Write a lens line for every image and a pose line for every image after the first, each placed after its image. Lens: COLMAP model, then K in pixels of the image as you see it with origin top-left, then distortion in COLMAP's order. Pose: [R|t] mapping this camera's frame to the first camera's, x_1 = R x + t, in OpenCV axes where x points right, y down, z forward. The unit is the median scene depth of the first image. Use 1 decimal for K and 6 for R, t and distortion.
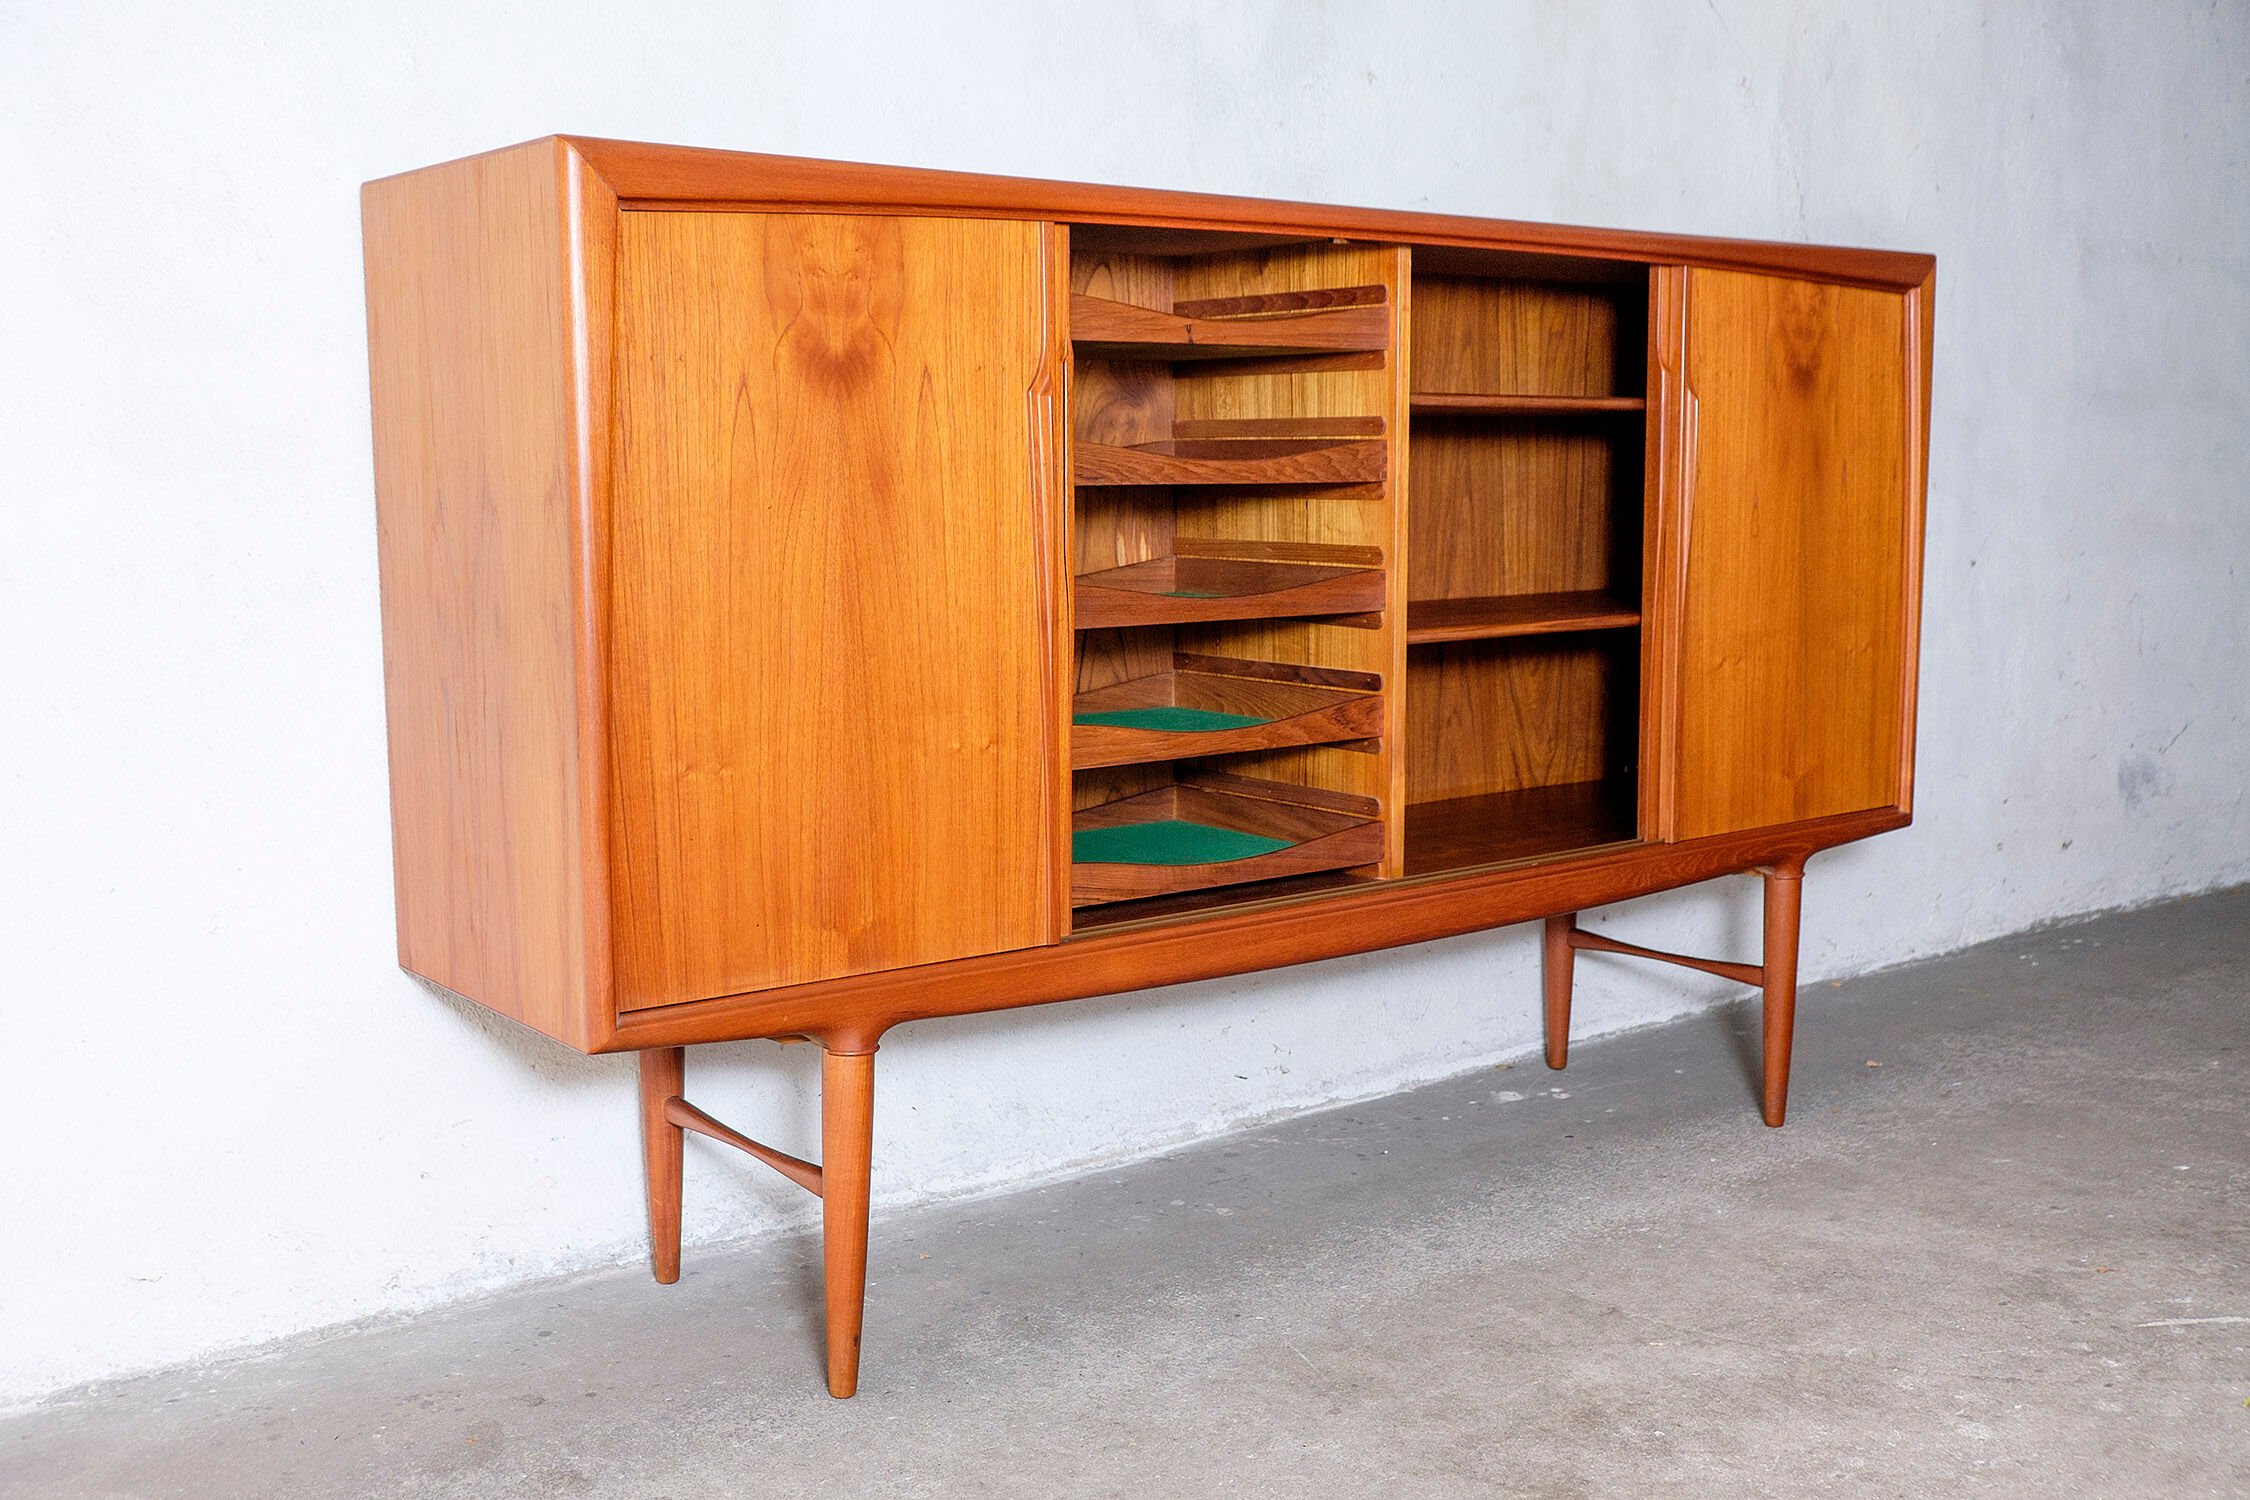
lens RADIAL K [[2440.2, 0, 1159.1], [0, 2440.2, 788.4], [0, 0, 1]] dist [0.012237, 0.000000]
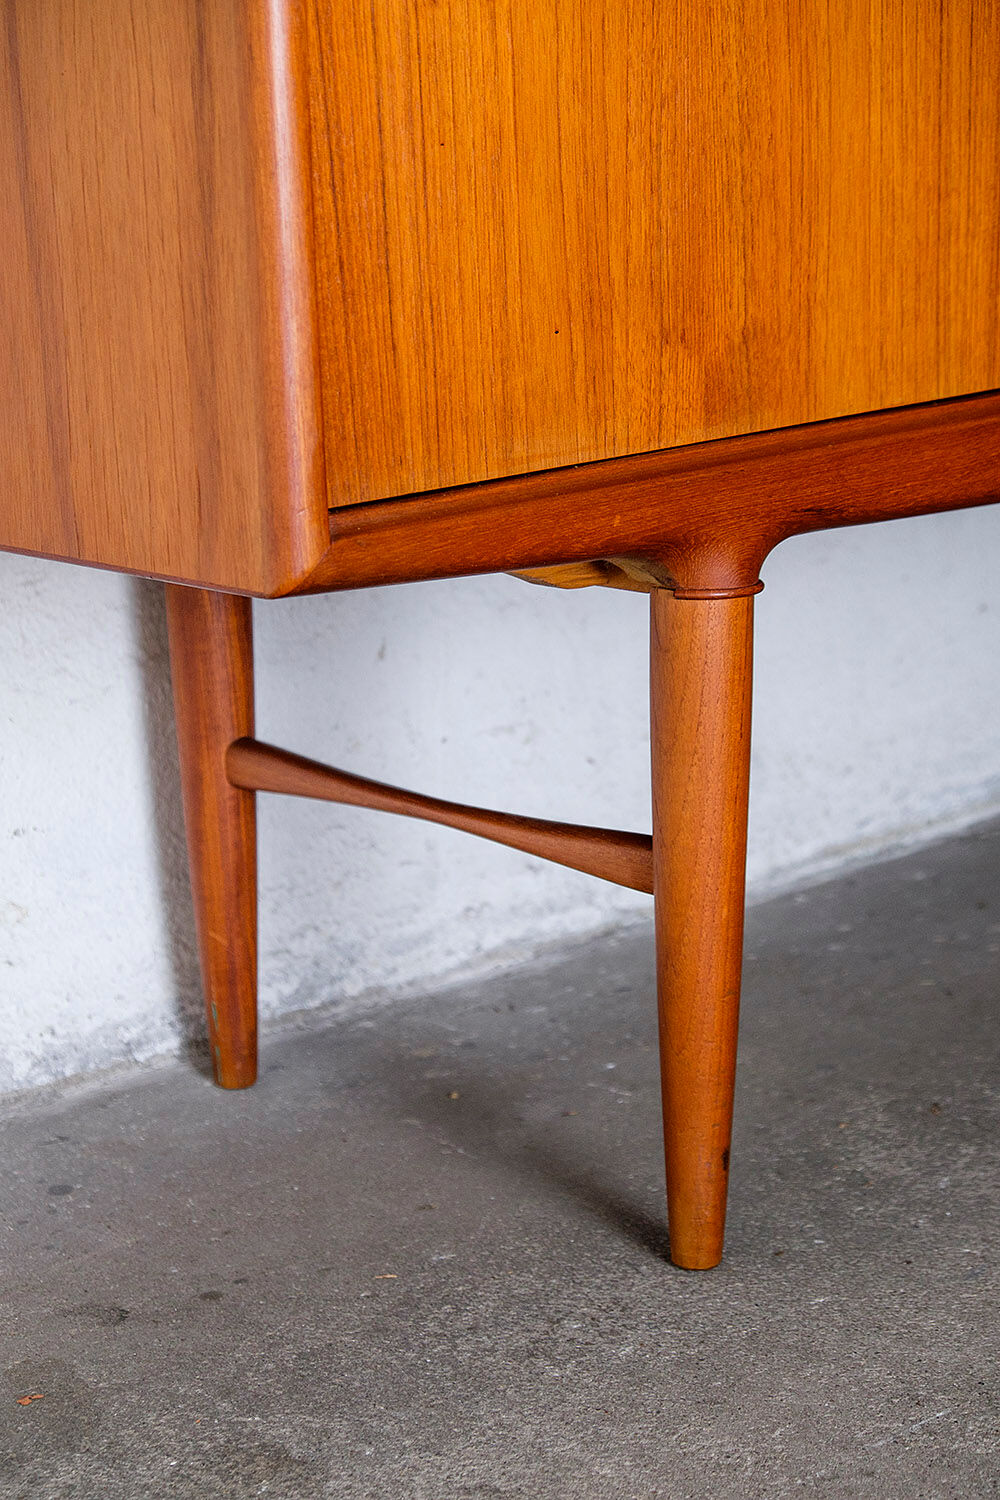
lens RADIAL K [[3264.4, 0, 497.7], [0, 3264.4, 755.6], [0, 0, 1]] dist [-0.019051, 0.000000]
pose [[0.996390, -0.057662, 0.062300, -0.214728], [0.051821, 0.994446, 0.091608, 0.077576], [-0.067236, -0.088049, 0.993844, 0.333072]]
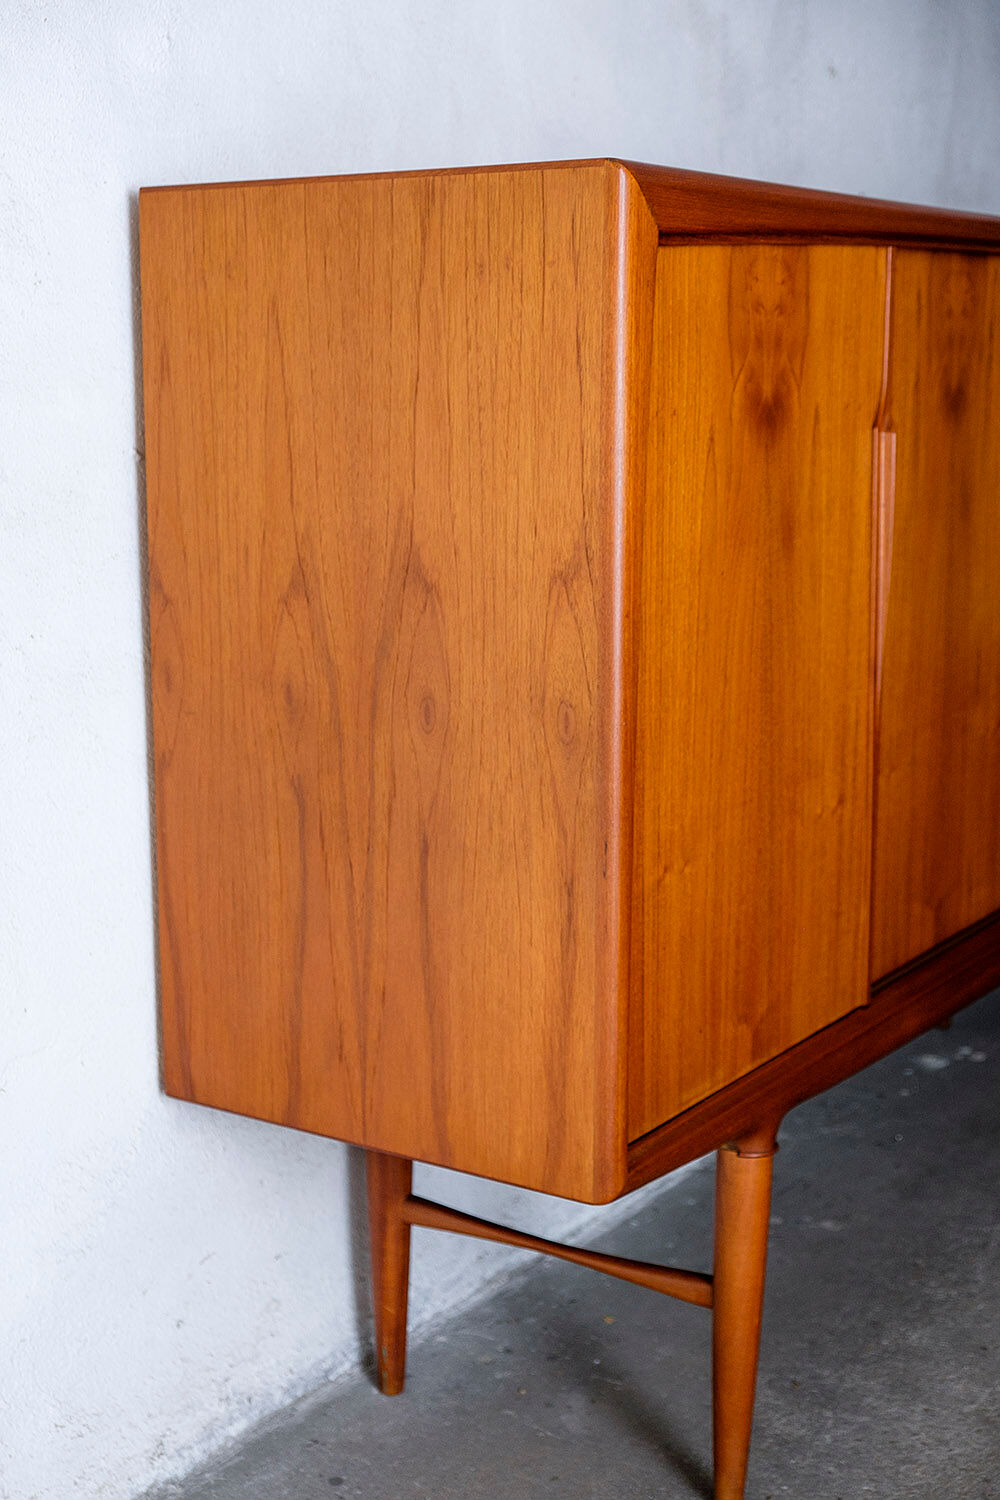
lens RADIAL K [[2222.3, 0, 547.8], [0, 2222.3, 785.6], [0, 0, 1]] dist [0.025581, 0.000000]
pose [[0.949931, -0.062609, 0.306124, -0.451515], [0.047277, 0.997240, 0.057254, -0.082482], [-0.308863, -0.039915, 0.950269, 0.226057]]
